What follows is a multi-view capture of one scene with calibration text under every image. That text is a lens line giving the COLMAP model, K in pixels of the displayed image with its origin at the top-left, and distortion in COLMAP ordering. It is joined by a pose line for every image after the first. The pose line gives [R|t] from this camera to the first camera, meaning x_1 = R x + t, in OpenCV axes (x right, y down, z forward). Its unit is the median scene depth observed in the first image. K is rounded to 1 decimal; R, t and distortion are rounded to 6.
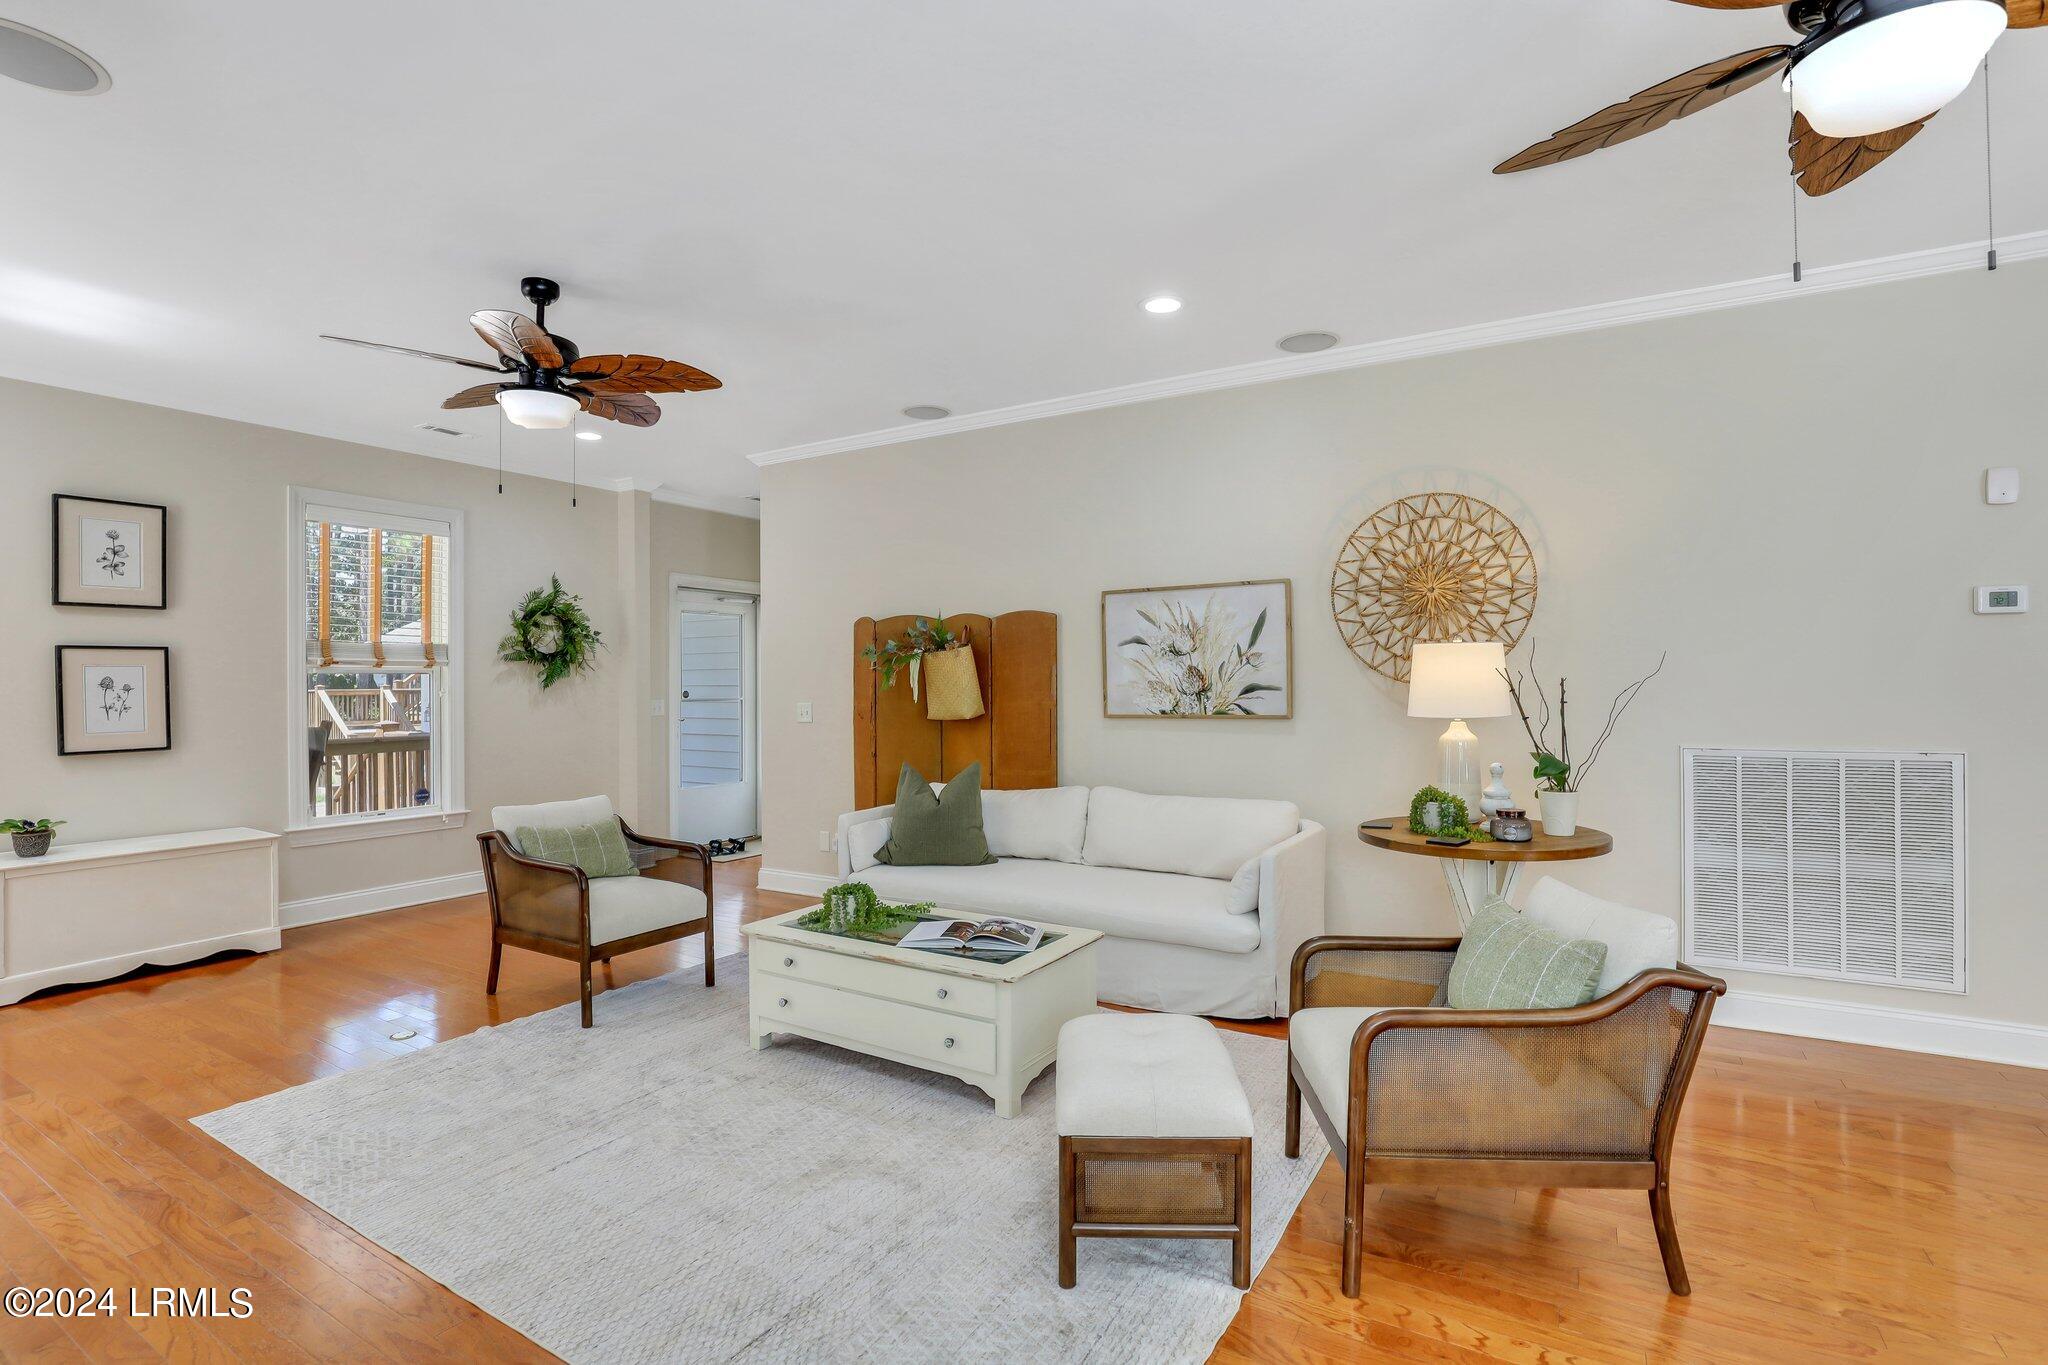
lens RADIAL K [[934.4, 0, 1018.8], [0, 934.4, 684.9], [0, 0, 1]] dist [-0.025911, 0.003899]
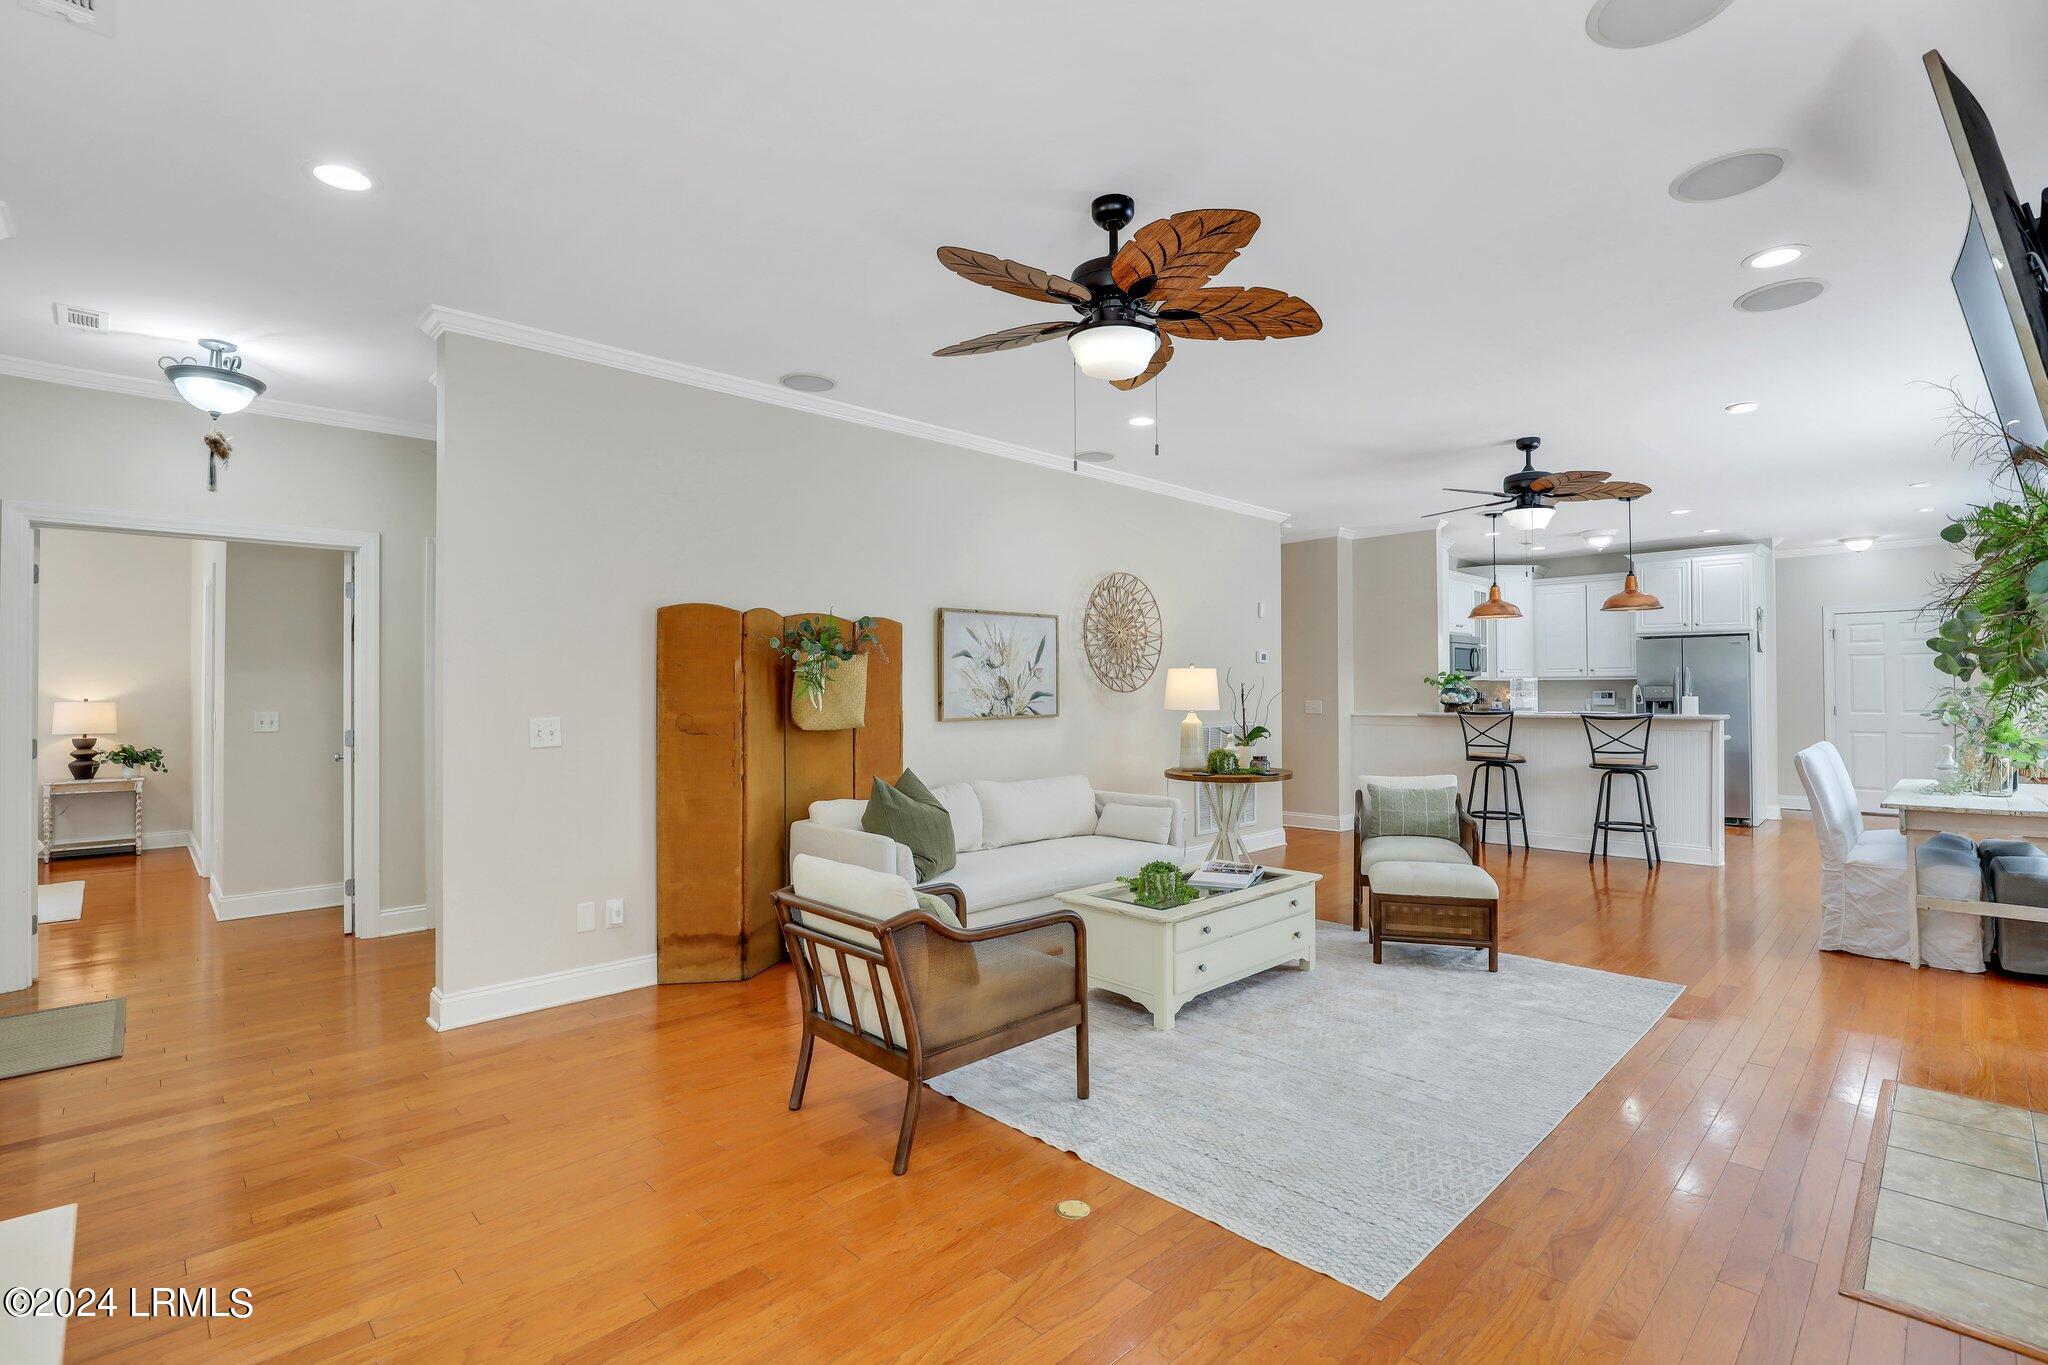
lens RADIAL K [[934.4, 0, 1036.1], [0, 934.4, 690.4], [0, 0, 1]] dist [-0.025911, 0.003899]
pose [[0.239599, 0.005145, 0.970858, -1.056799], [0.005481, 0.999963, -0.006652, 0.006417], [-0.970857, 0.006915, 0.239562, 0.689525]]
